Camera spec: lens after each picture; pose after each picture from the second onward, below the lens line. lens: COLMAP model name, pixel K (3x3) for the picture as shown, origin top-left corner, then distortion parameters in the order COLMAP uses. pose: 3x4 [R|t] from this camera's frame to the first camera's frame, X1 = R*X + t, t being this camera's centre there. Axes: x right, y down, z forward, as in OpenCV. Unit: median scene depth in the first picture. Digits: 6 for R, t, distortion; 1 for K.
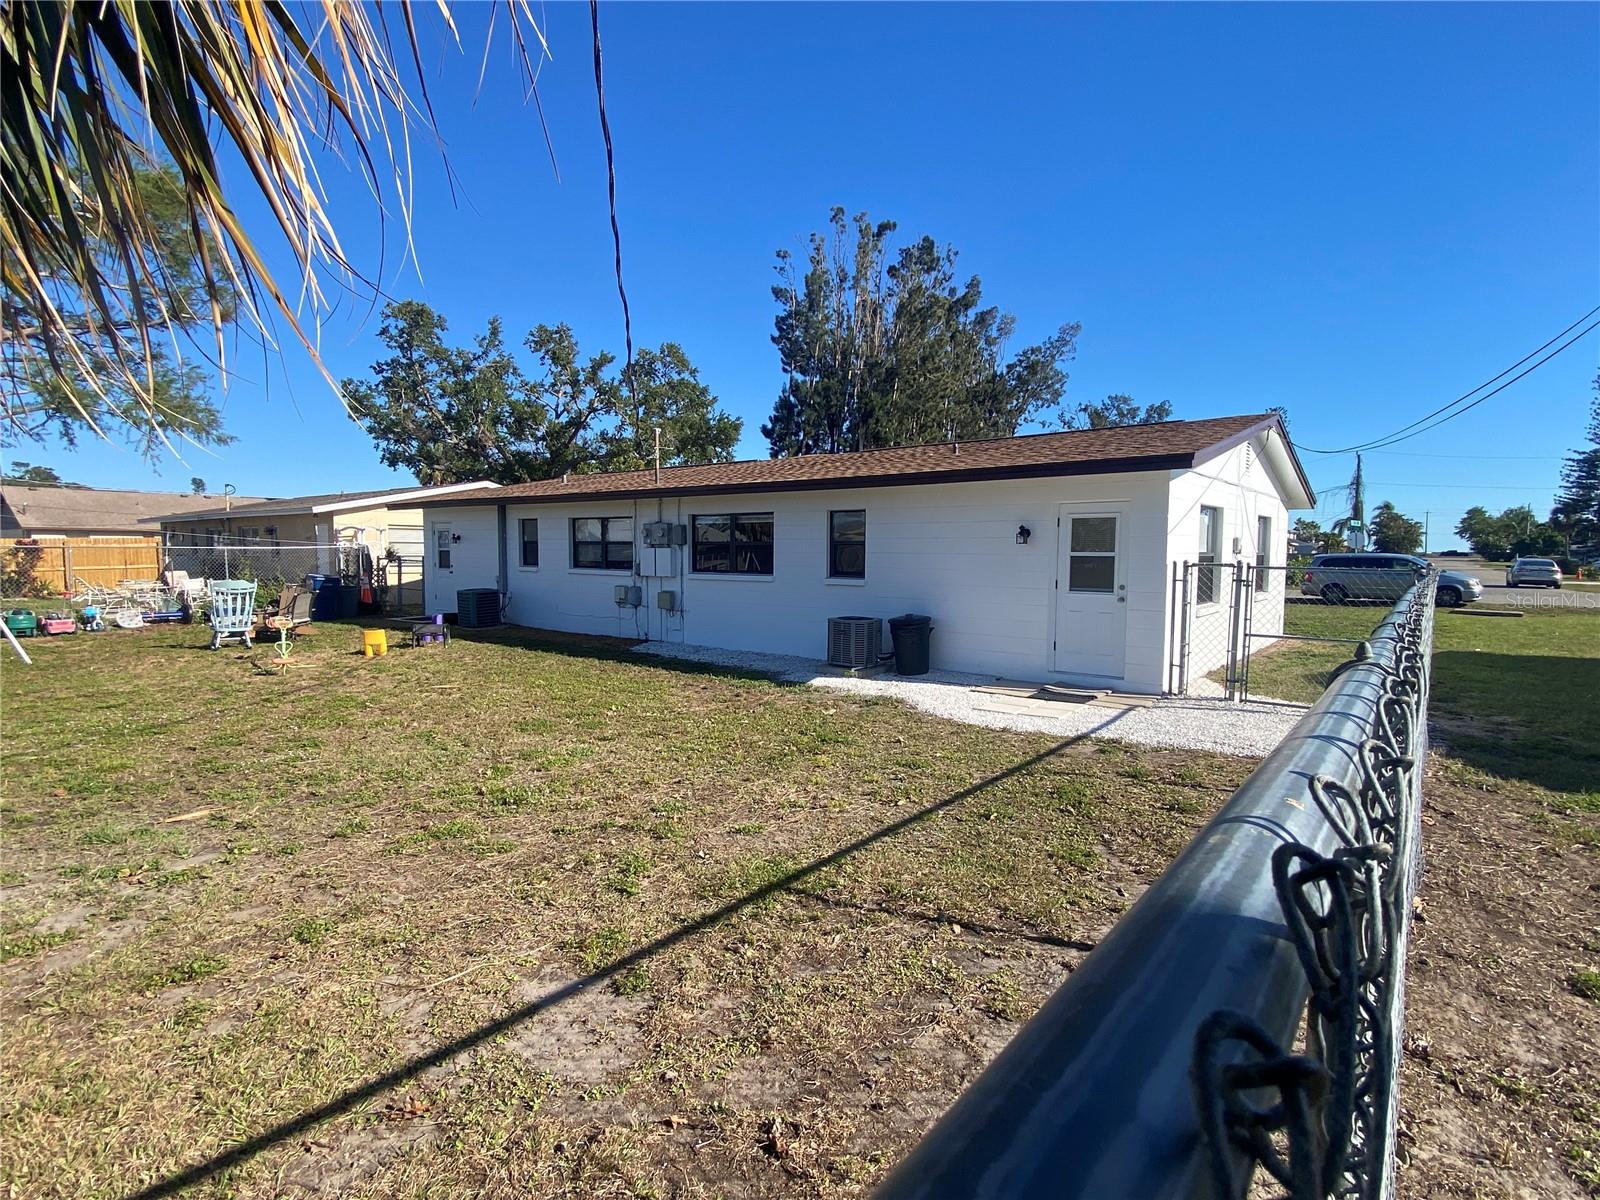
lens RADIAL K [[789.0, 0, 800.0], [0, 789.0, 600.0], [0, 0, 1]] dist [0.037198, 0.000076]
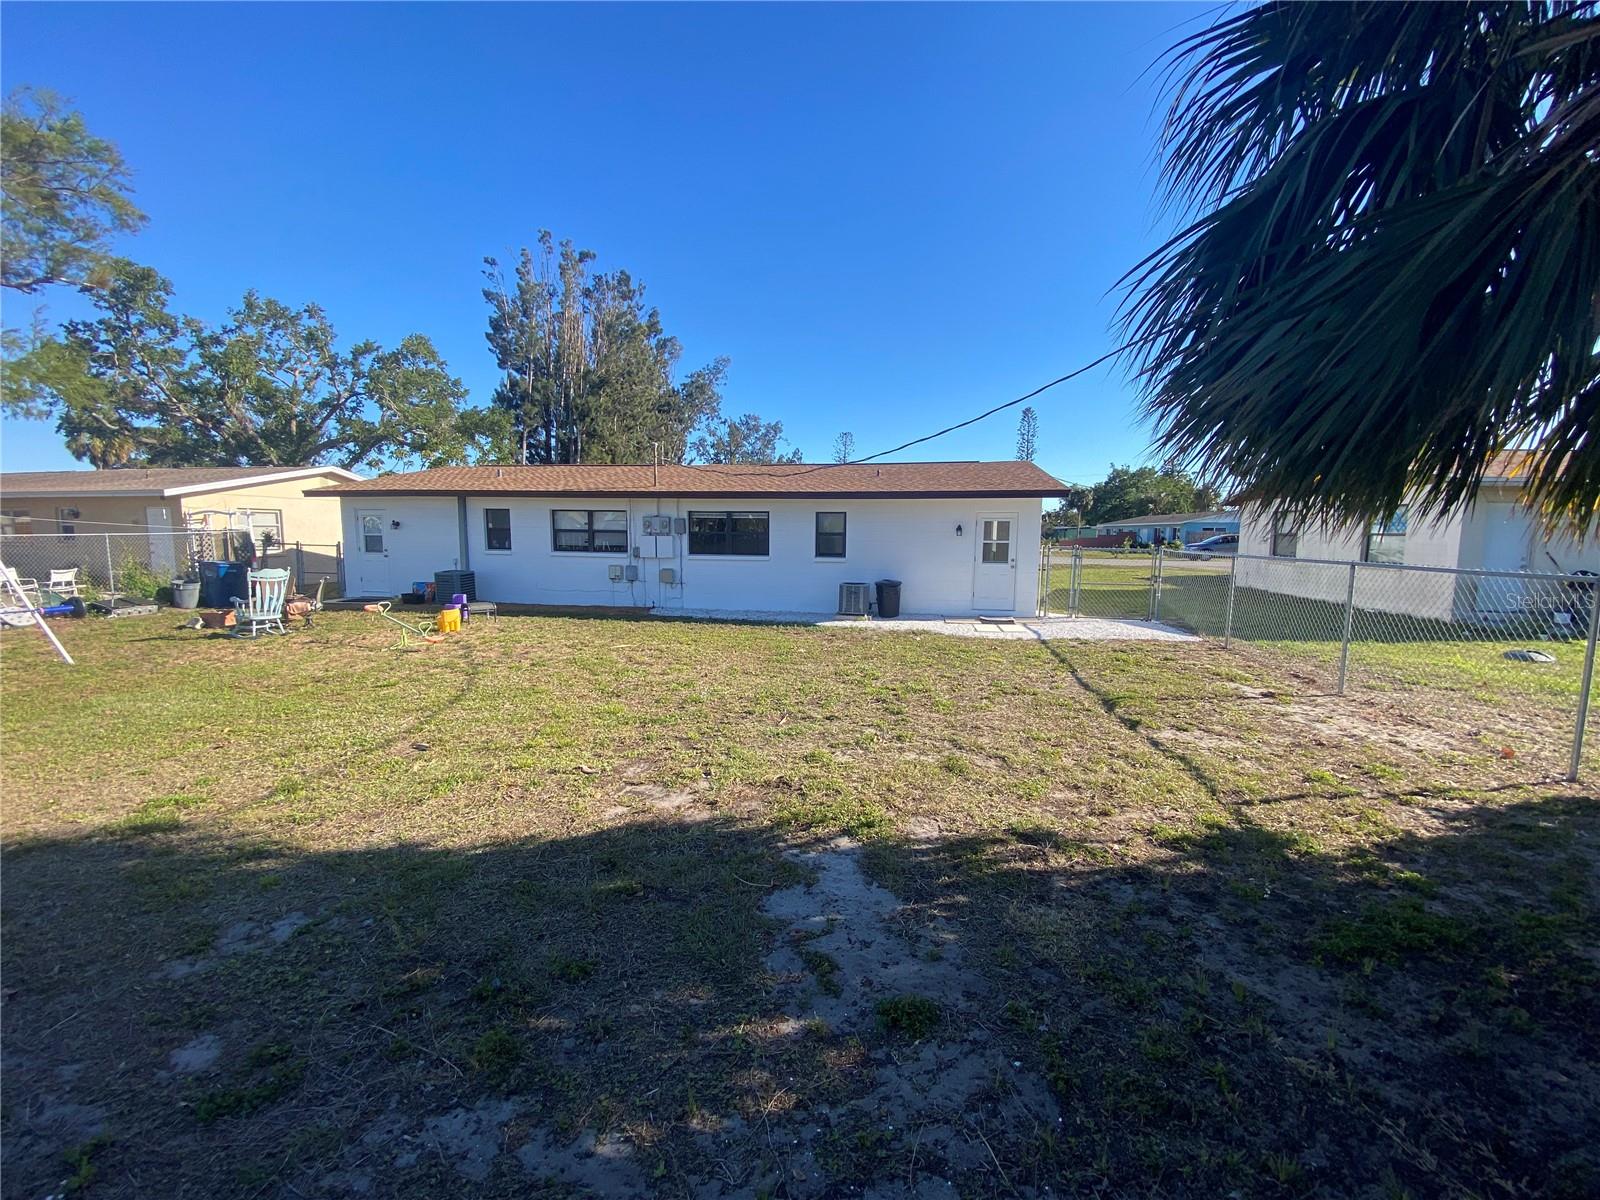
lens RADIAL K [[631.1, 0, 803.4], [0, 631.1, 604.6], [0, 0, 1]] dist [0.000232, -0.013652]
pose [[0.878252, -0.052728, 0.475282, -0.295369], [0.023859, 0.997496, 0.066574, -0.010432], [-0.477602, -0.047129, 0.877311, -0.019605]]
